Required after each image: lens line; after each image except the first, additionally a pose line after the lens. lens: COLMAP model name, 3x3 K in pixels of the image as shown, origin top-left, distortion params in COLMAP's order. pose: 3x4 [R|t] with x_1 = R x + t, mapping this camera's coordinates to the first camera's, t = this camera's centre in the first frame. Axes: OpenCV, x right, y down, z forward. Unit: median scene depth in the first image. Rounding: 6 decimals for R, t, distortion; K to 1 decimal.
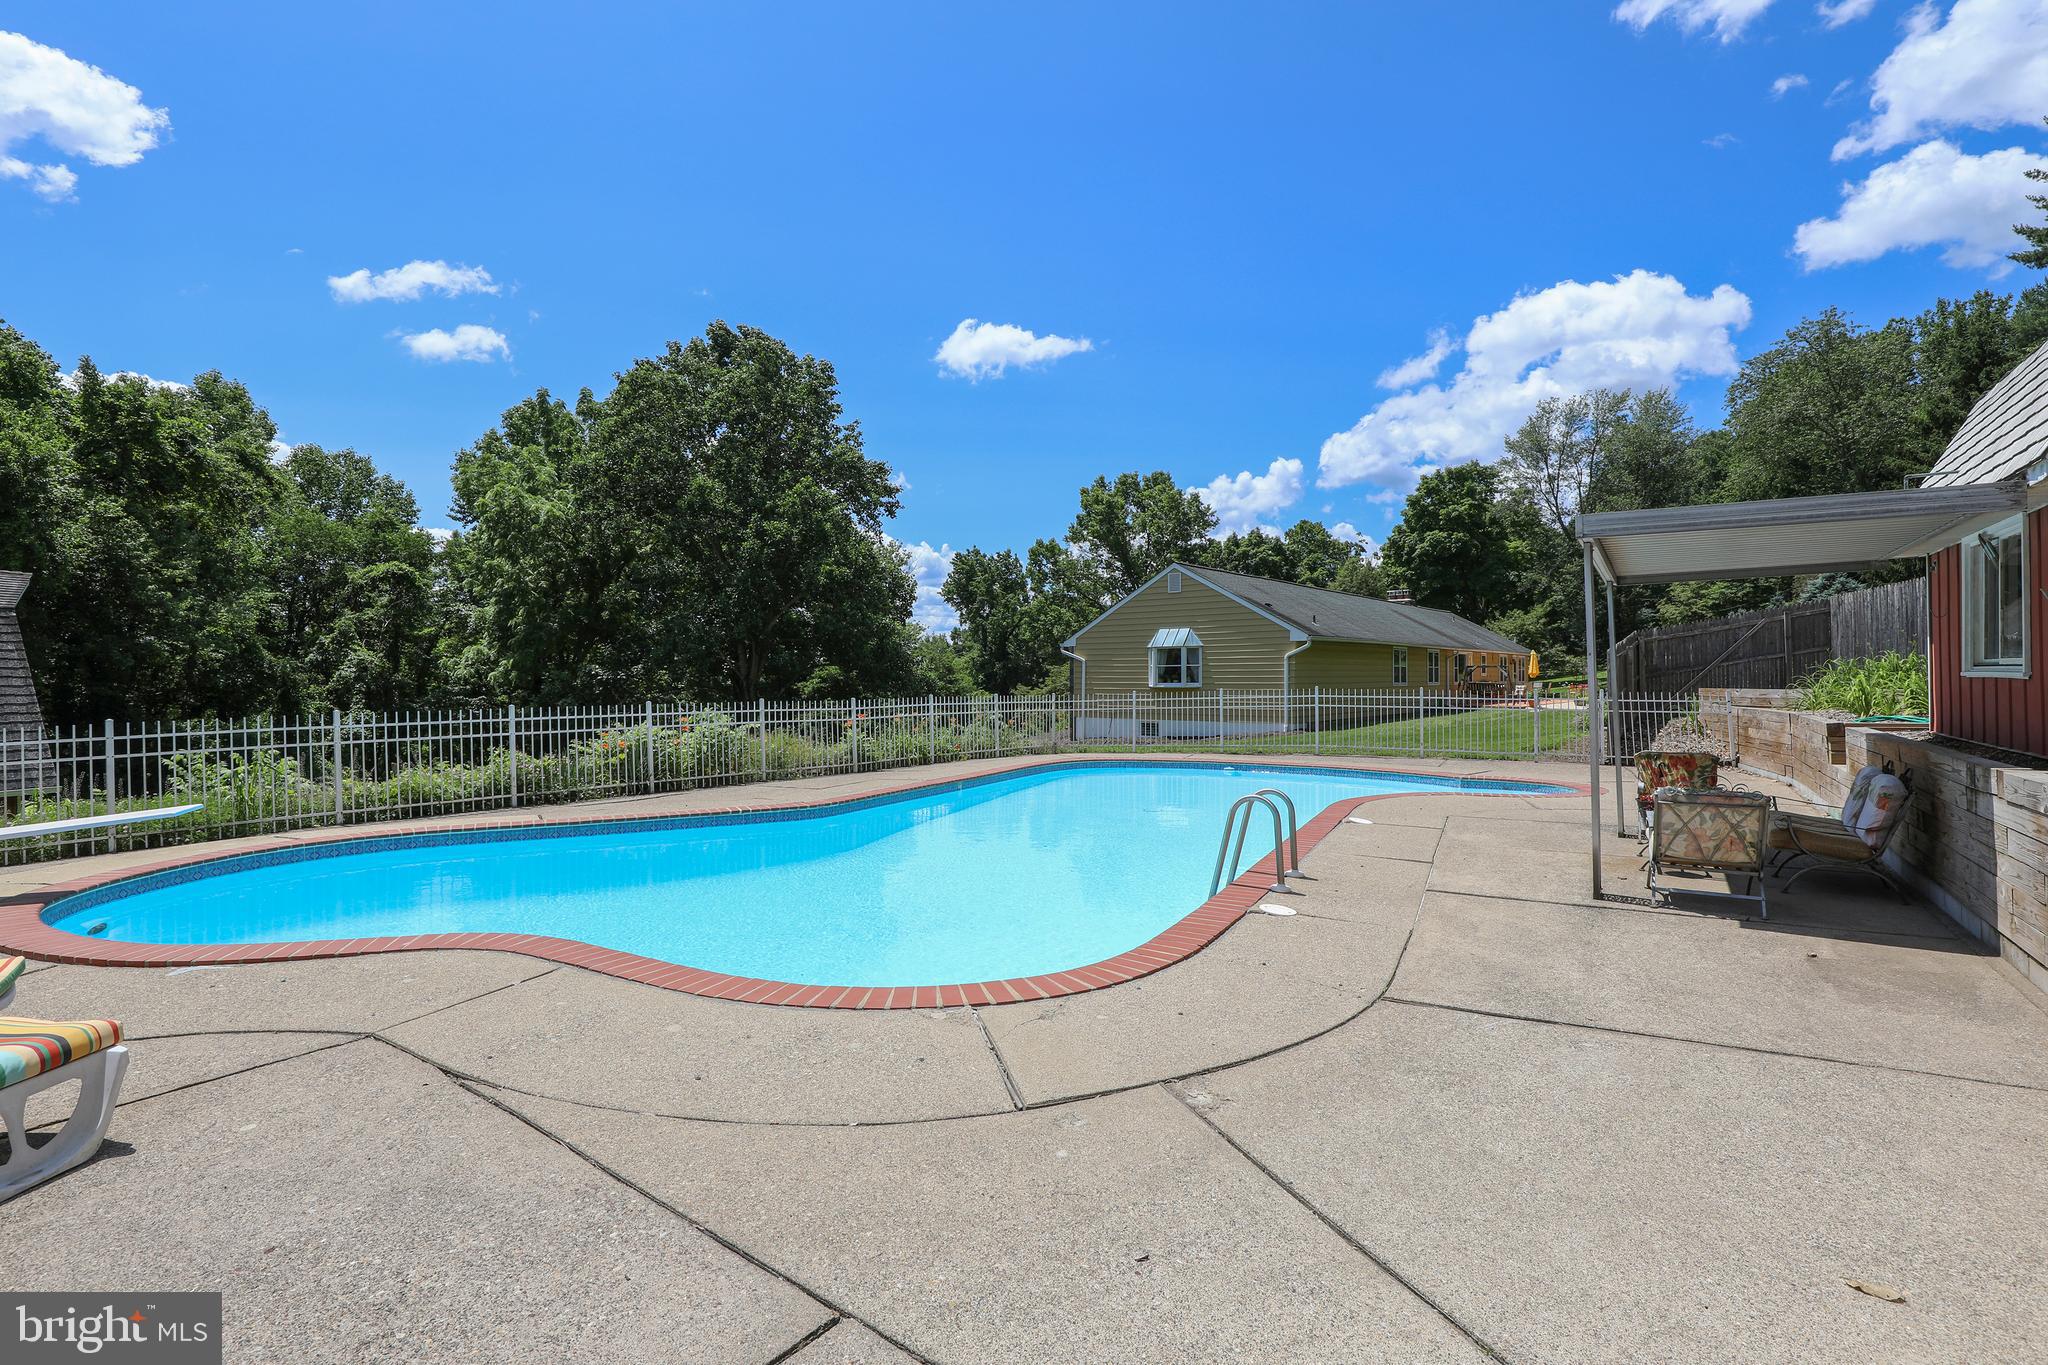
lens RADIAL K [[948.3, 0, 1030.5], [0, 948.3, 673.2], [0, 0, 1]] dist [-0.000286, -0.000010]
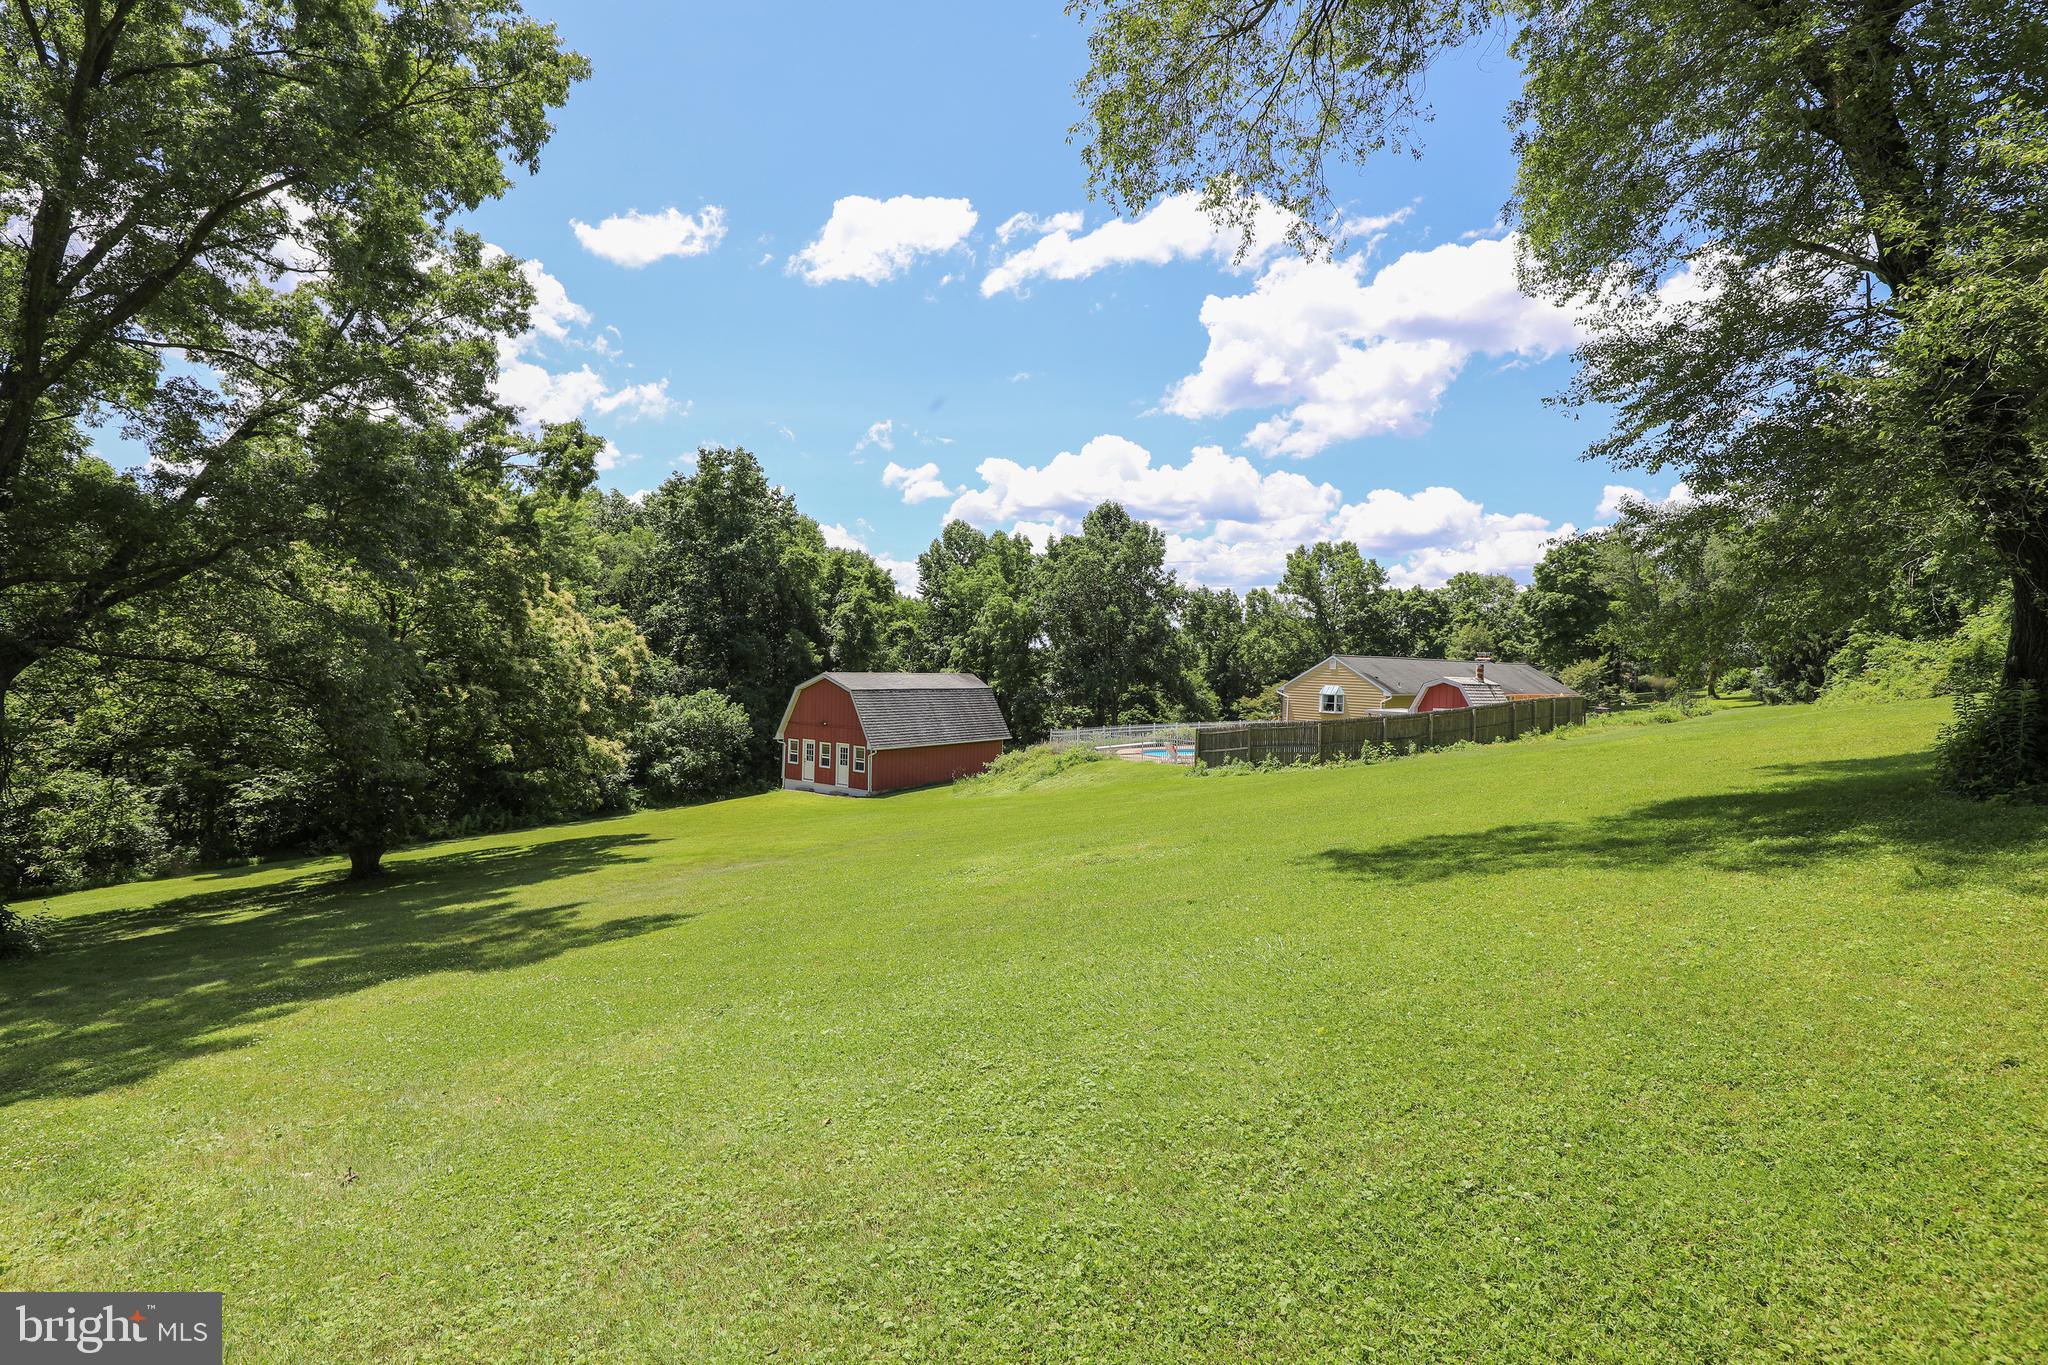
lens RADIAL K [[948.3, 0, 1030.5], [0, 948.3, 673.2], [0, 0, 1]] dist [-0.000286, -0.000010]
pose [[0.979358, 0.031360, -0.199687, -0.035707], [-0.028037, 0.999418, 0.019445, -0.037209], [0.200181, -0.013445, 0.979667, -0.485917]]
